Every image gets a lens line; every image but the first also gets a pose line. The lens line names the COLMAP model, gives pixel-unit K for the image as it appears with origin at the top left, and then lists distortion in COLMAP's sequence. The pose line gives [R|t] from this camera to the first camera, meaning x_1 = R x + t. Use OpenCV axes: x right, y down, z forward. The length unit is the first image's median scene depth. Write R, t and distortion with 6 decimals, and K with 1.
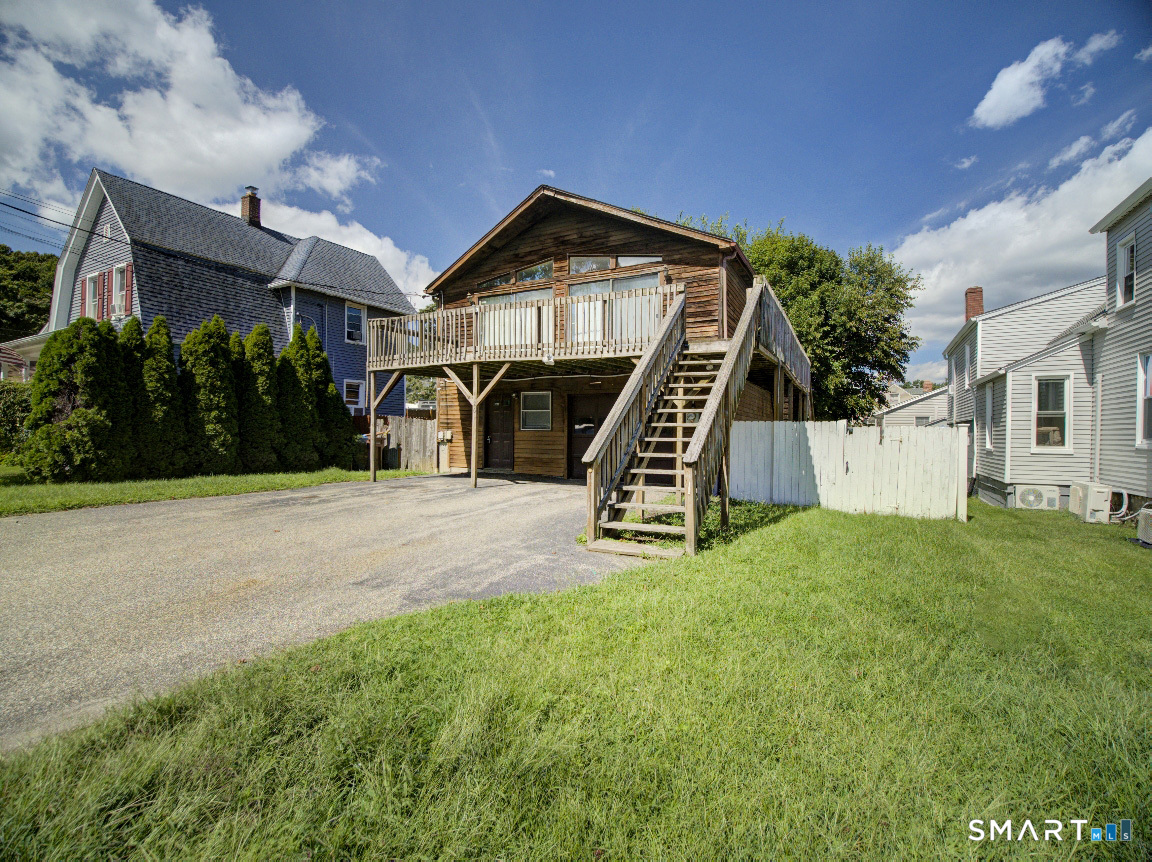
lens RADIAL K [[537.5, 0, 584.7], [0, 537.5, 431.8], [0, 0, 1]] dist [-0.013208, -0.001894]
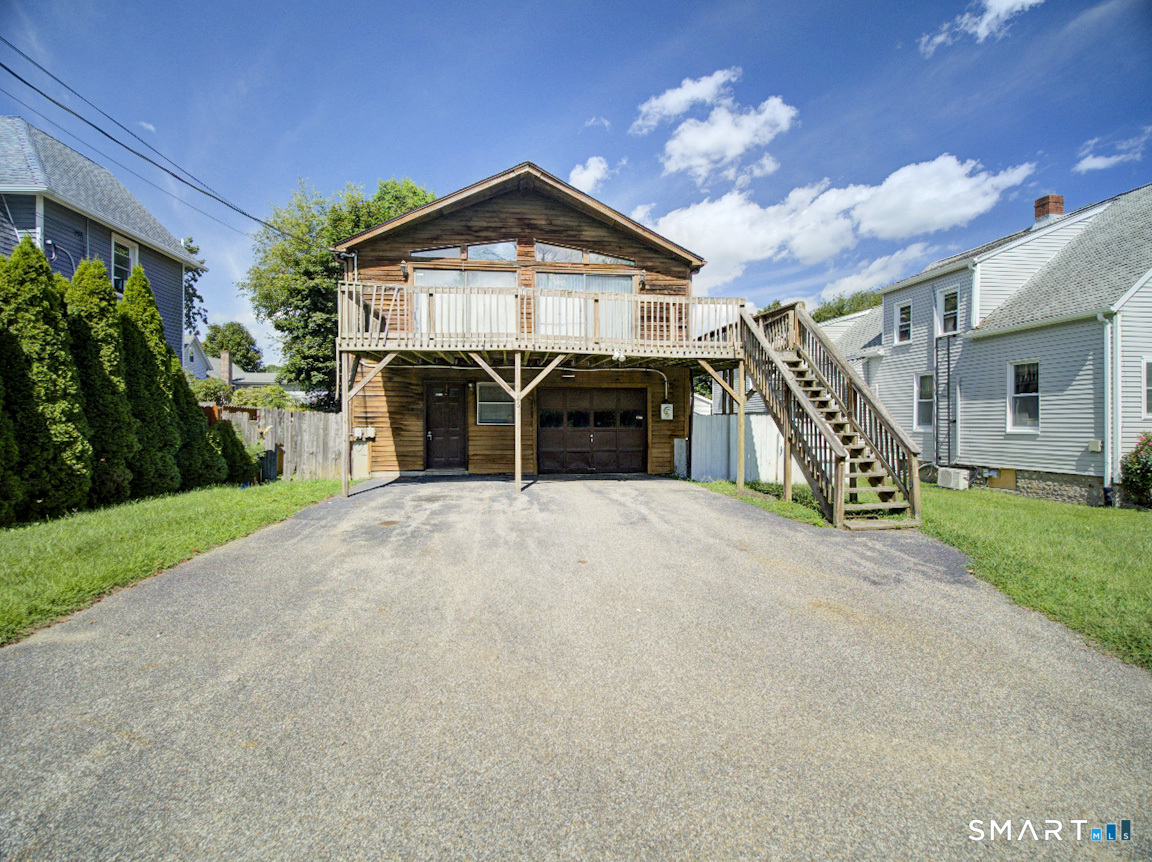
lens RADIAL K [[537.5, 0, 586.9], [0, 537.5, 428.0], [0, 0, 1]] dist [-0.013208, -0.001894]
pose [[0.807463, -0.018917, 0.589615, -0.548406], [0.007988, 0.999745, 0.021136, -0.017024], [-0.589865, -0.012357, 0.807407, 0.182201]]
